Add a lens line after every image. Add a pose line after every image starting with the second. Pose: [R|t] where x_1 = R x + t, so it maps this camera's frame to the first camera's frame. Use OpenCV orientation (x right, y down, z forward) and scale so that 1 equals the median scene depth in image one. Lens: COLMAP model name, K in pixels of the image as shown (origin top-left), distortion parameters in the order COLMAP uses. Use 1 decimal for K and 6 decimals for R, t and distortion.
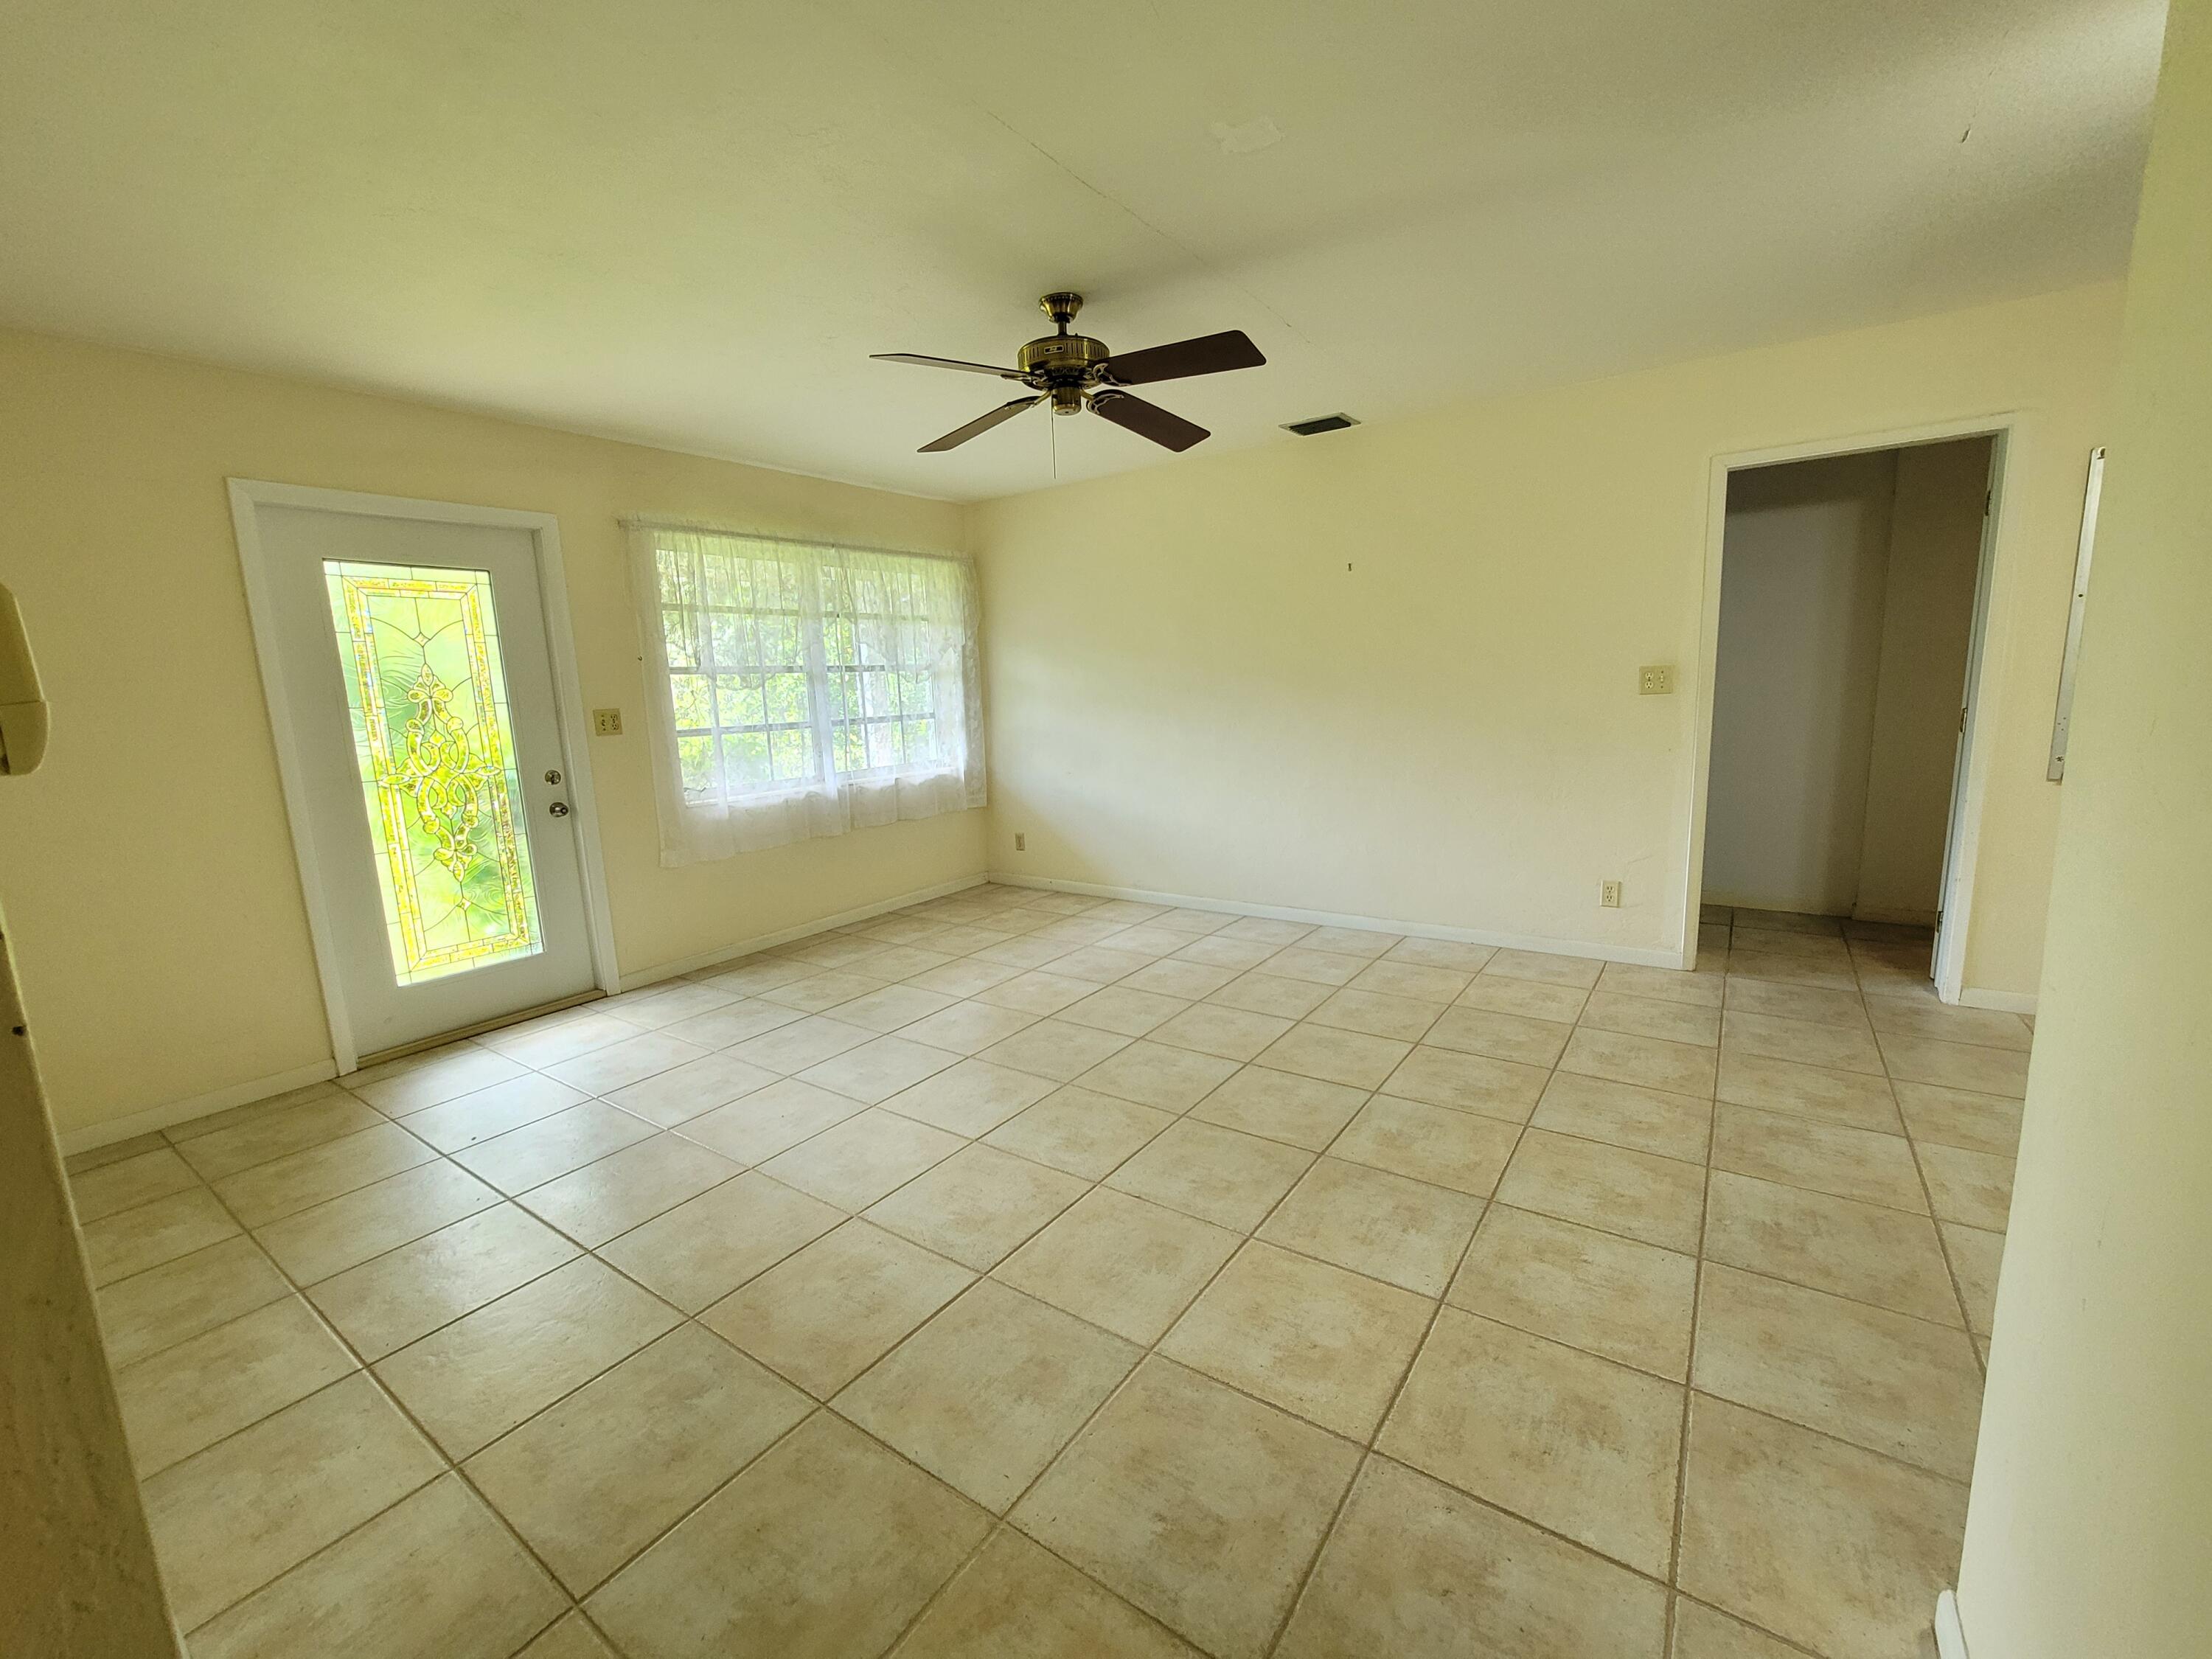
lens RADIAL K [[909.4, 0, 1106.3], [0, 909.4, 828.1], [0, 0, 1]] dist [-0.003737, 0.001676]
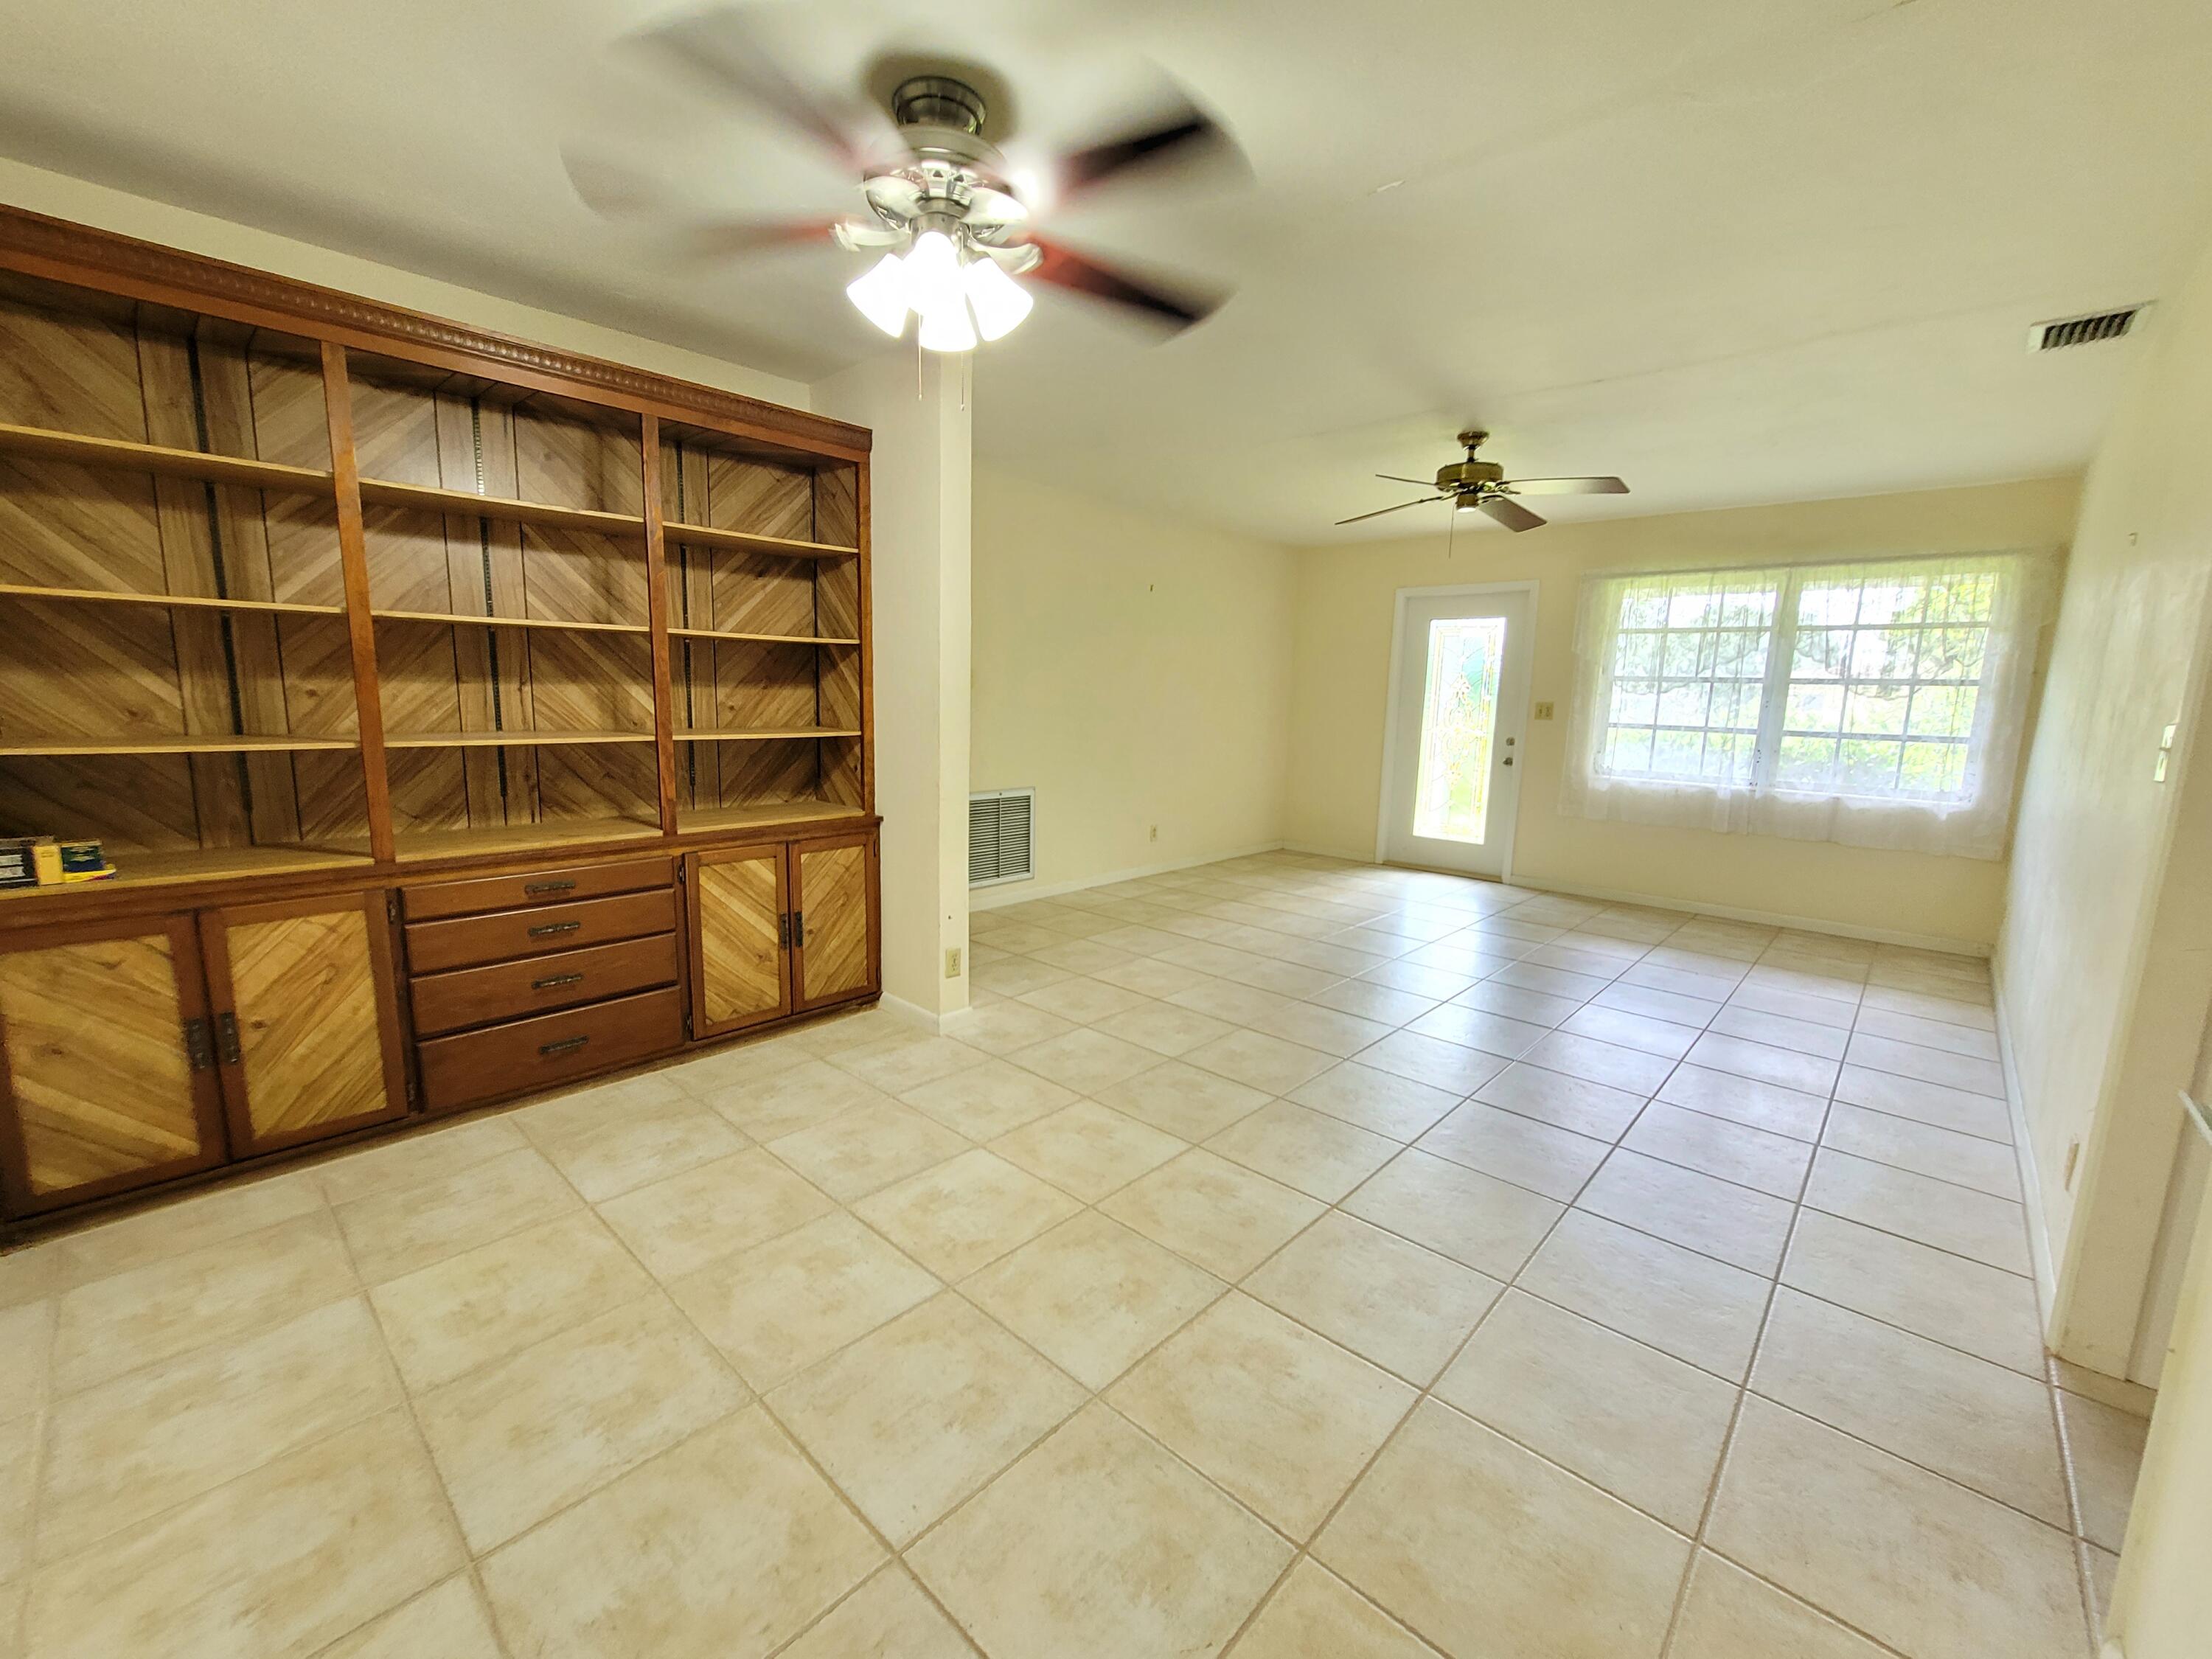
lens RADIAL K [[909.4, 0, 1119.3], [0, 909.4, 826.0], [0, 0, 1]] dist [-0.003737, 0.001676]
pose [[-0.126633, 0.184660, -0.974610, 1.101354], [-0.178220, 0.962296, 0.205483, -0.121136], [0.975808, 0.199716, -0.088949, 0.492902]]
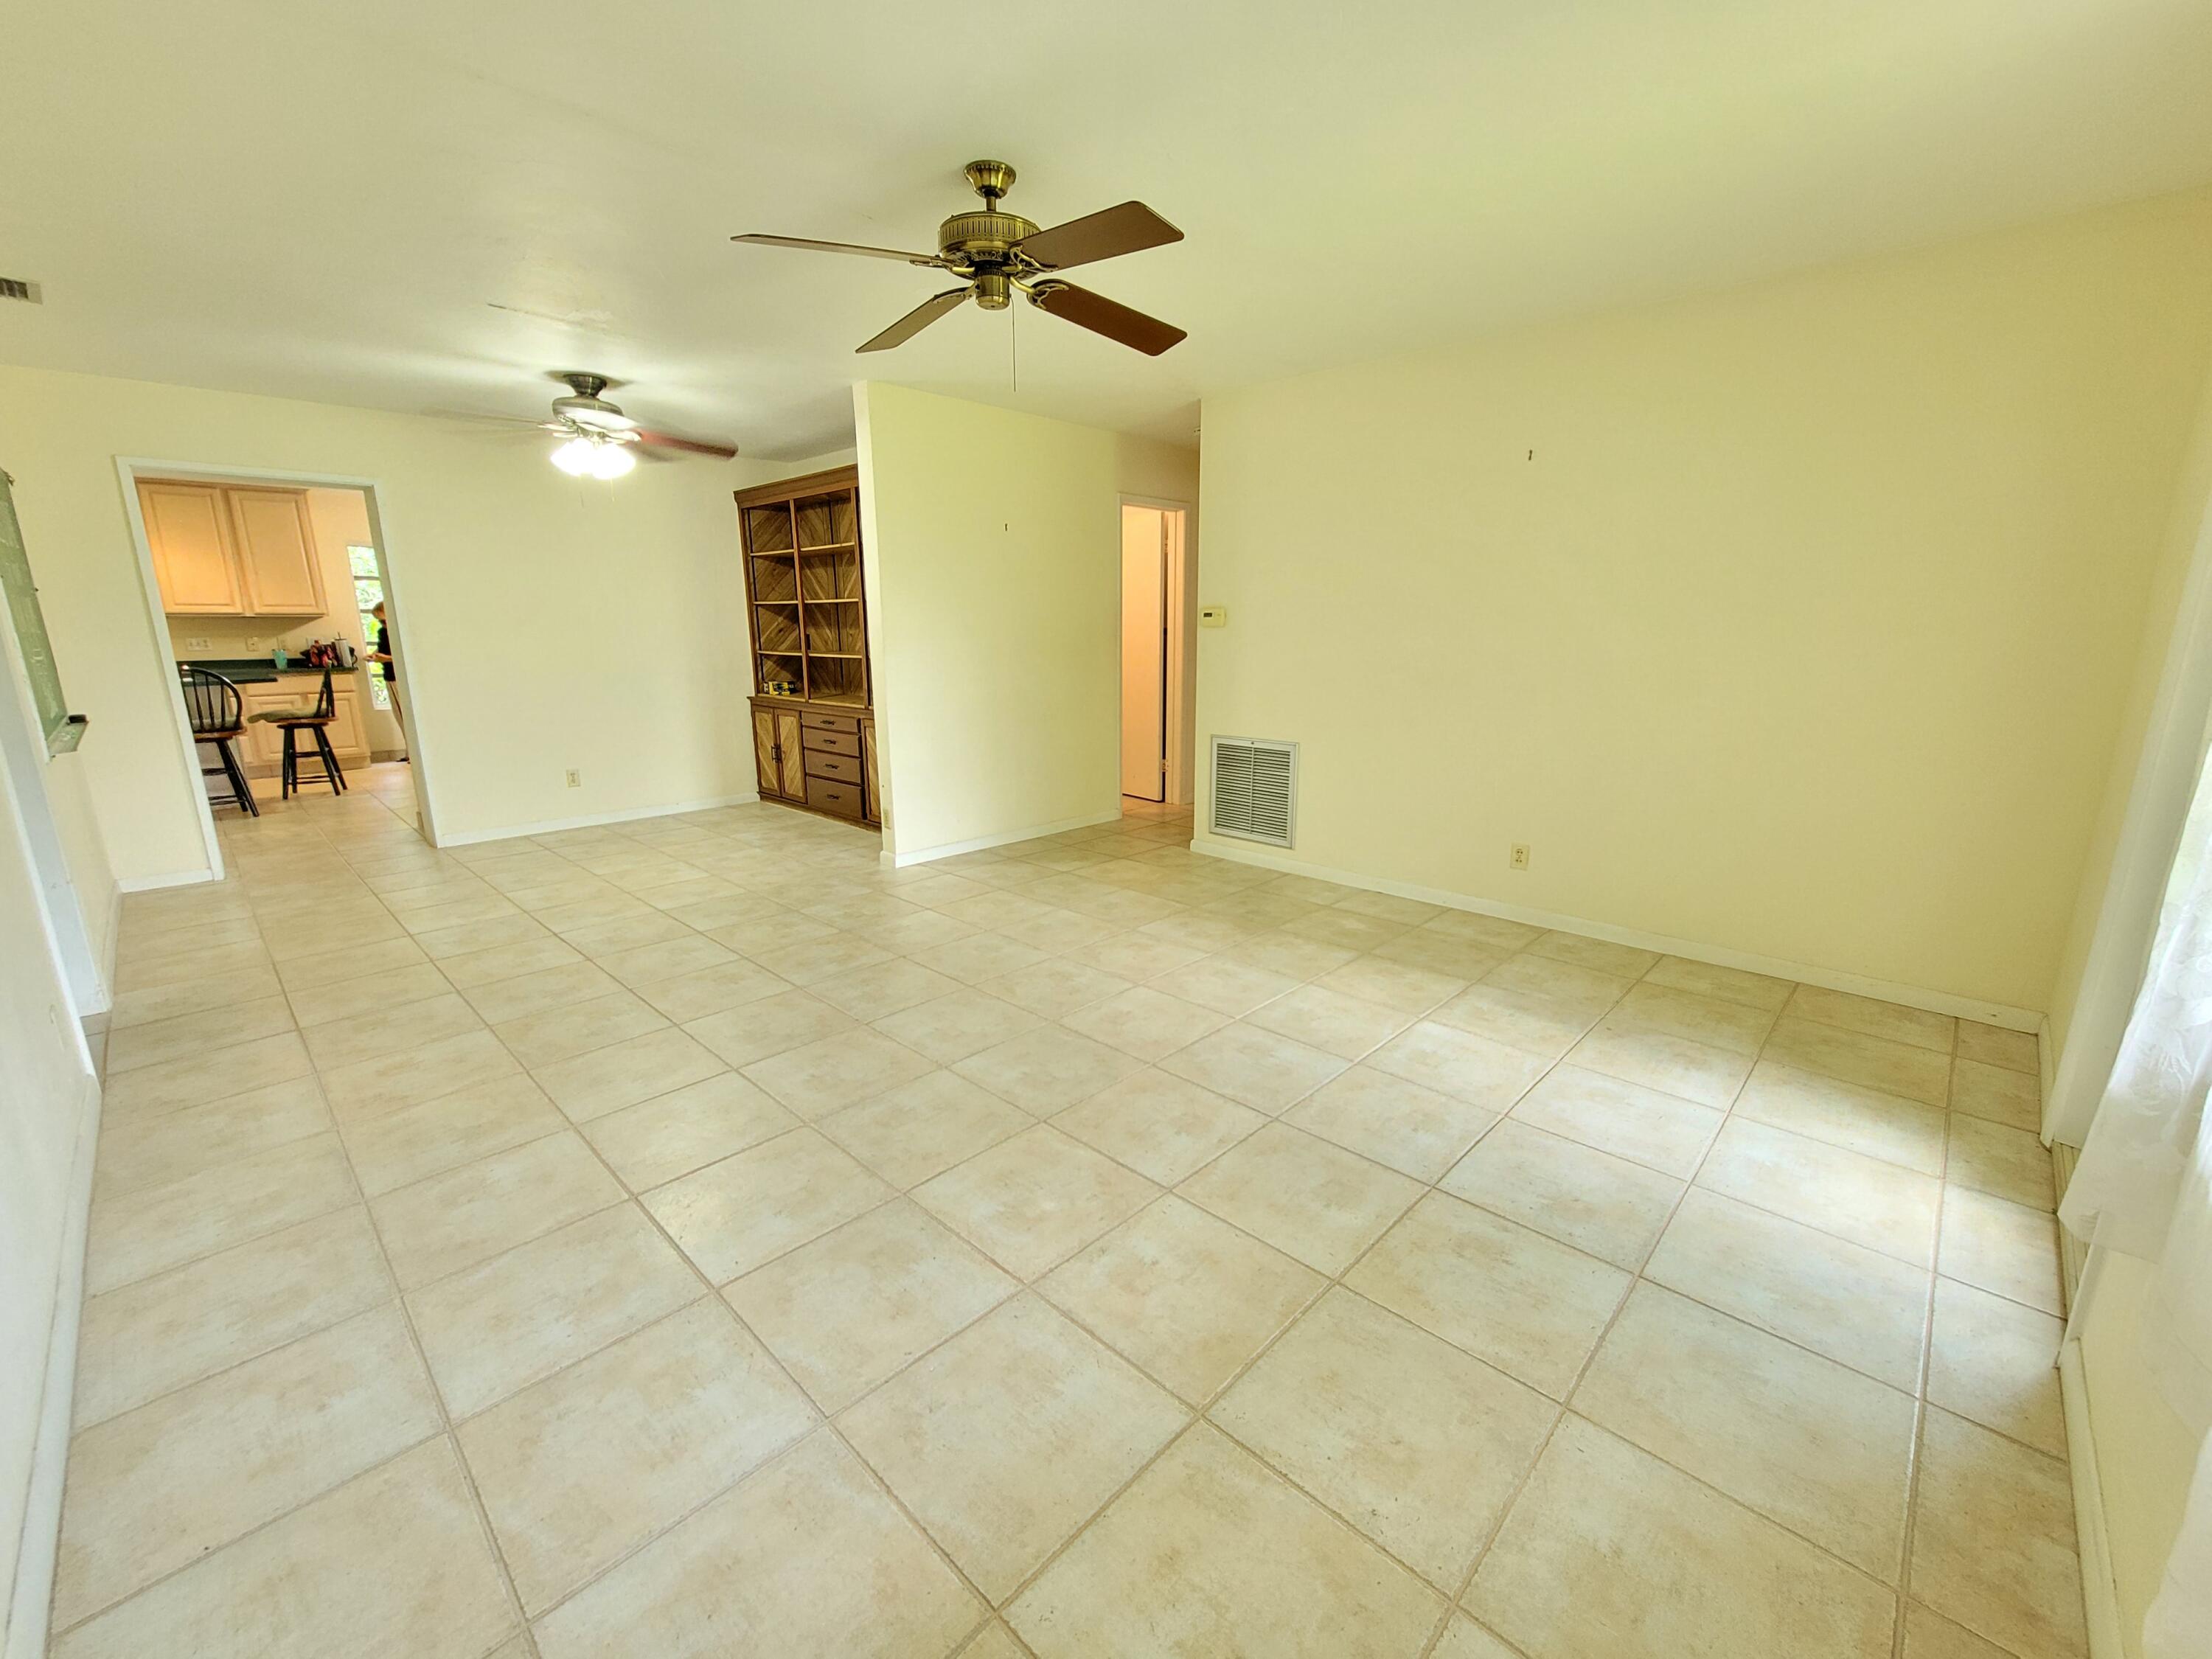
lens RADIAL K [[909.4, 0, 1100.1], [0, 909.4, 830.9], [0, 0, 1]] dist [-0.003737, 0.001676]
pose [[-0.986361, 0.007078, 0.164445, -0.202599], [0.067914, 0.927568, 0.367431, -0.217504], [-0.149933, 0.373587, -0.915397, 1.407261]]
